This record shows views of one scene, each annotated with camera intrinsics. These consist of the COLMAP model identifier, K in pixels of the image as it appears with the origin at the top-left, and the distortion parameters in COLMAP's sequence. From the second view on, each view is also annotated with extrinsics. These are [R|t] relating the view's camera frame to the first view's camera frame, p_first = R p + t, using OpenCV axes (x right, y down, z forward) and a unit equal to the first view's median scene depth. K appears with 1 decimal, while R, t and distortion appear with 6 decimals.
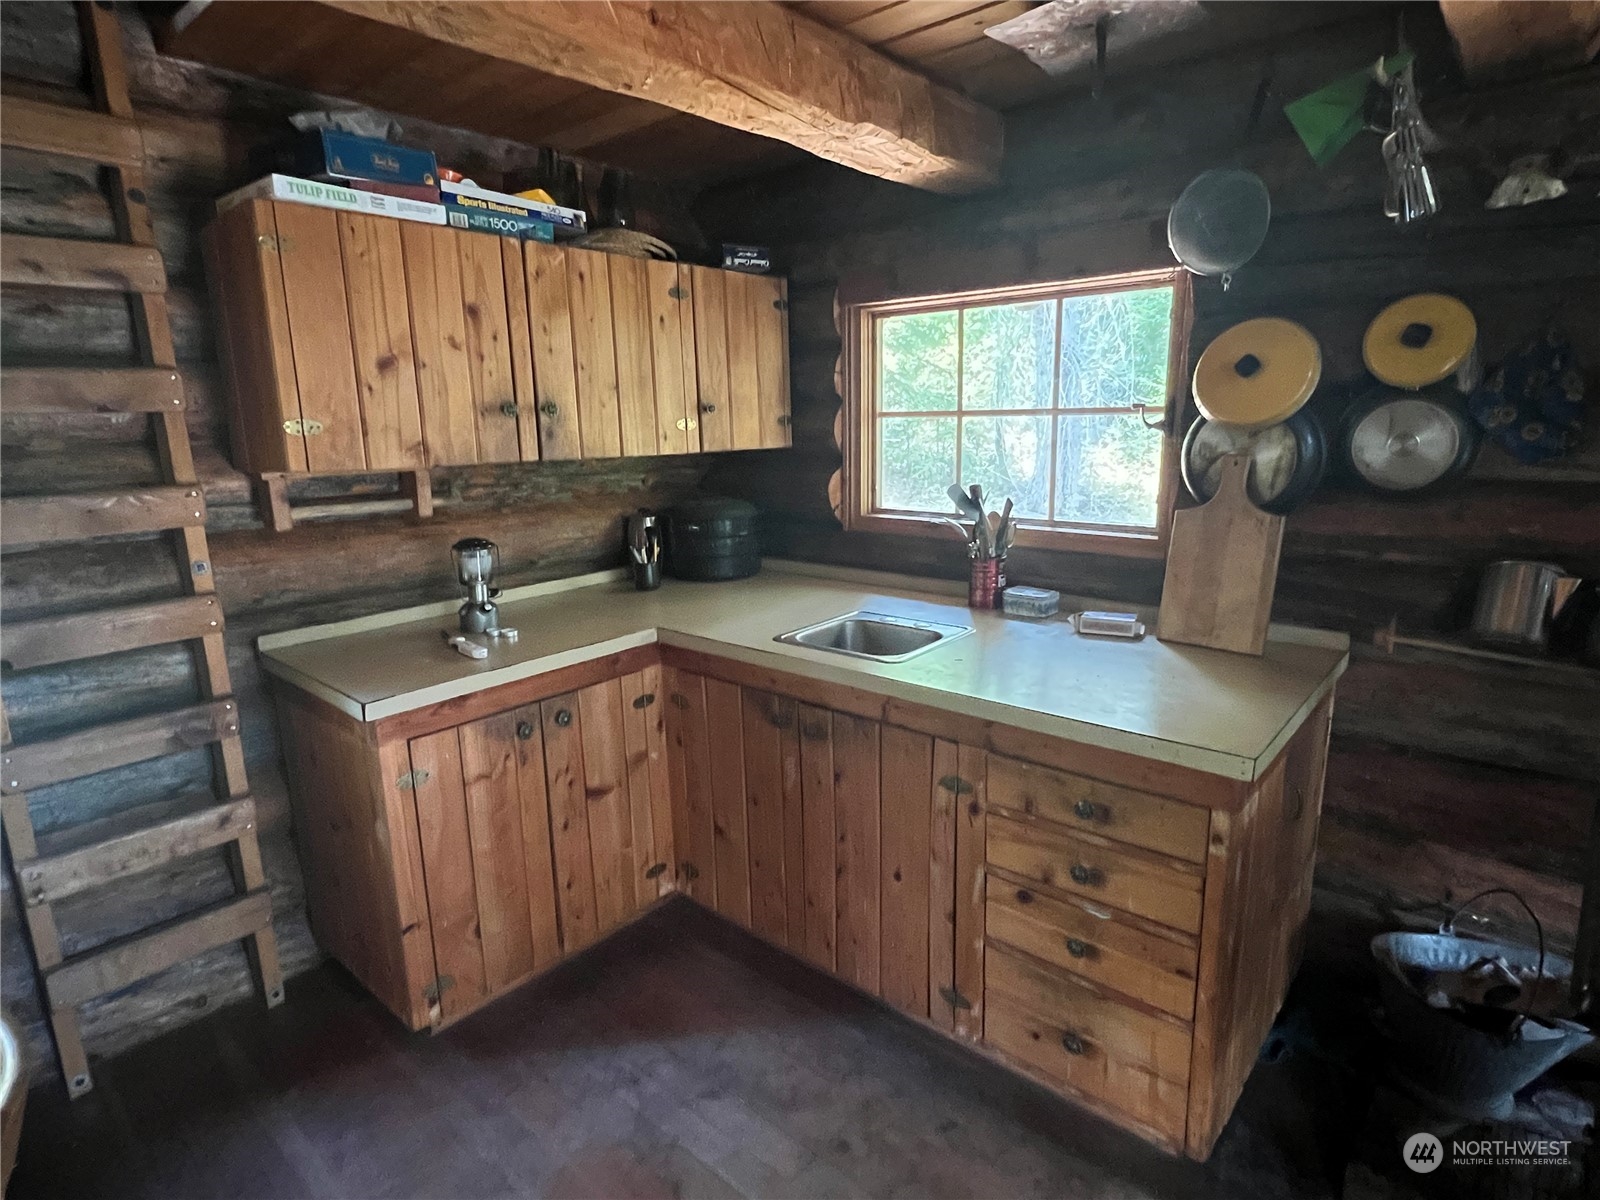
lens RADIAL K [[856.7, 0, 791.8], [0, 856.7, 599.7], [0, 0, 1]] dist [-0.002540, -0.000674]
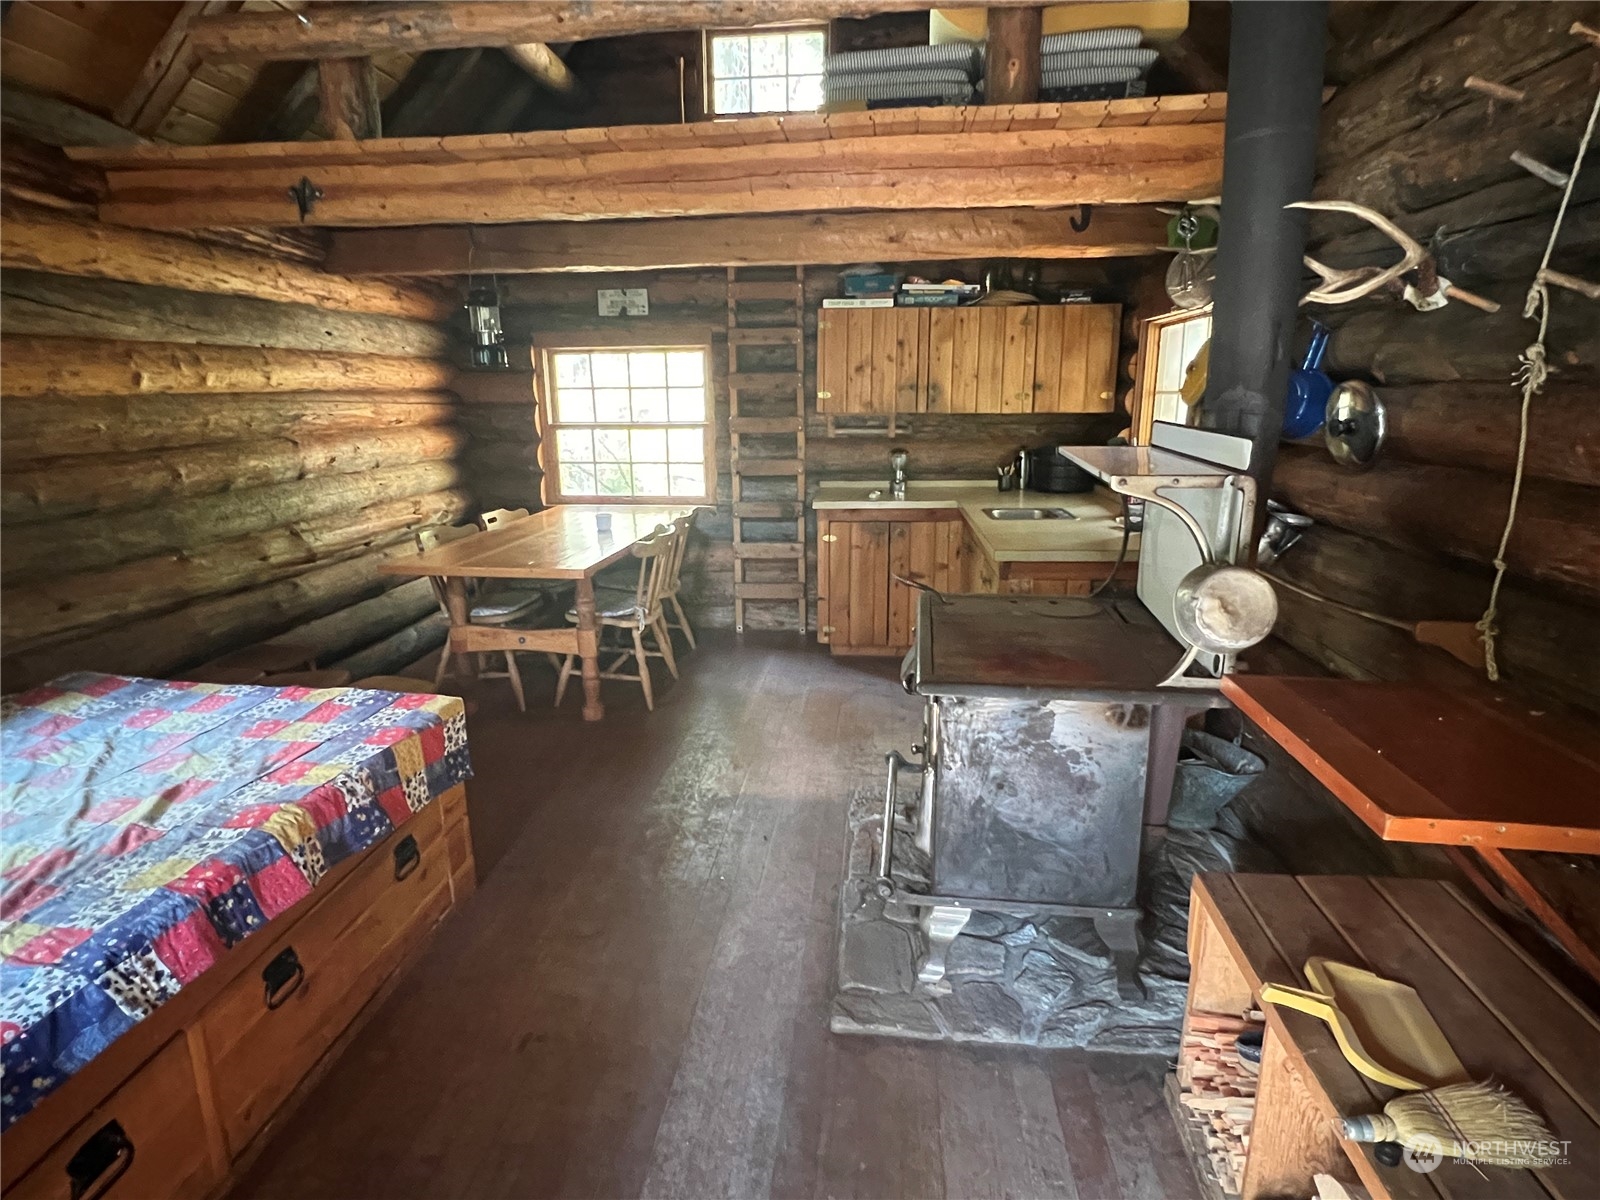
lens RADIAL K [[856.7, 0, 789.0], [0, 856.7, 596.3], [0, 0, 1]] dist [-0.002540, -0.000674]
pose [[0.575507, 0.201644, -0.792548, 1.357188], [-0.174508, 0.977084, 0.121876, 0.083873], [0.798961, 0.068166, 0.597507, -0.515910]]
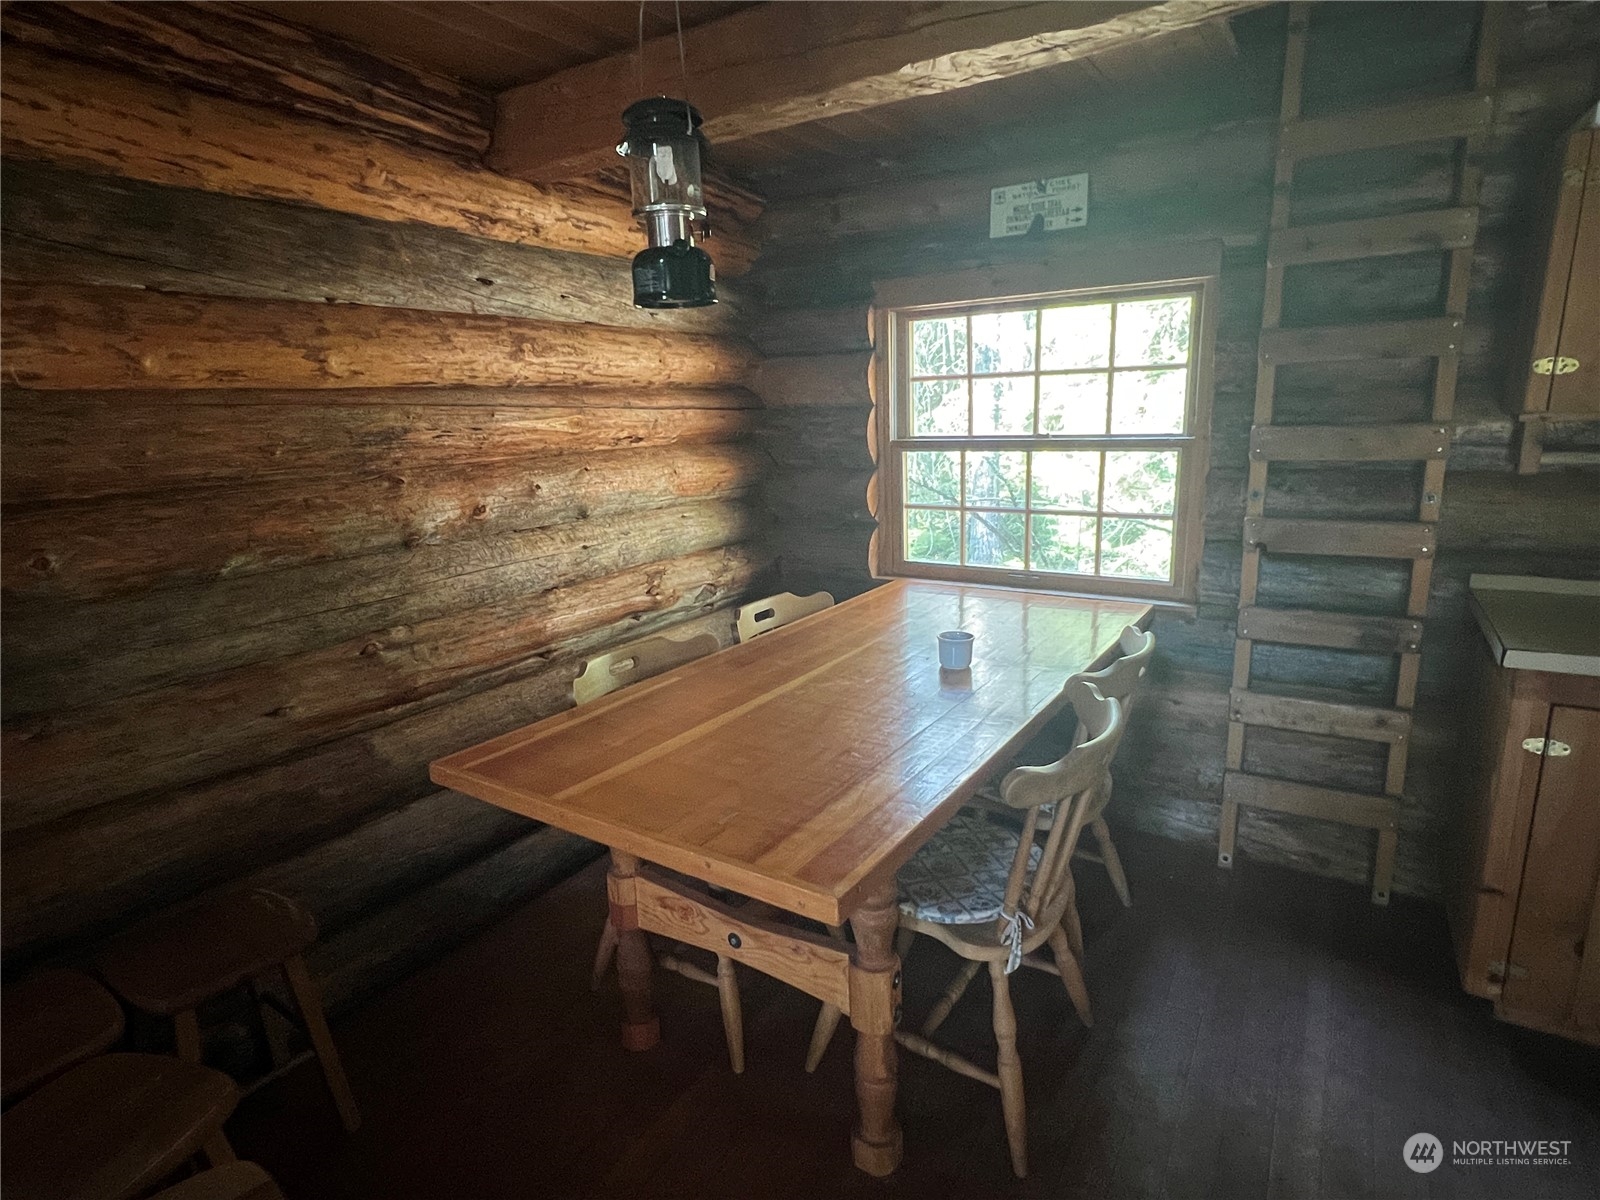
lens RADIAL K [[856.7, 0, 793.8], [0, 856.7, 604.6], [0, 0, 1]] dist [-0.002540, -0.000674]
pose [[0.159969, 0.232218, -0.959419, 0.256510], [-0.182290, 0.962169, 0.202489, 0.019885], [0.970145, 0.142500, 0.196248, 0.001452]]
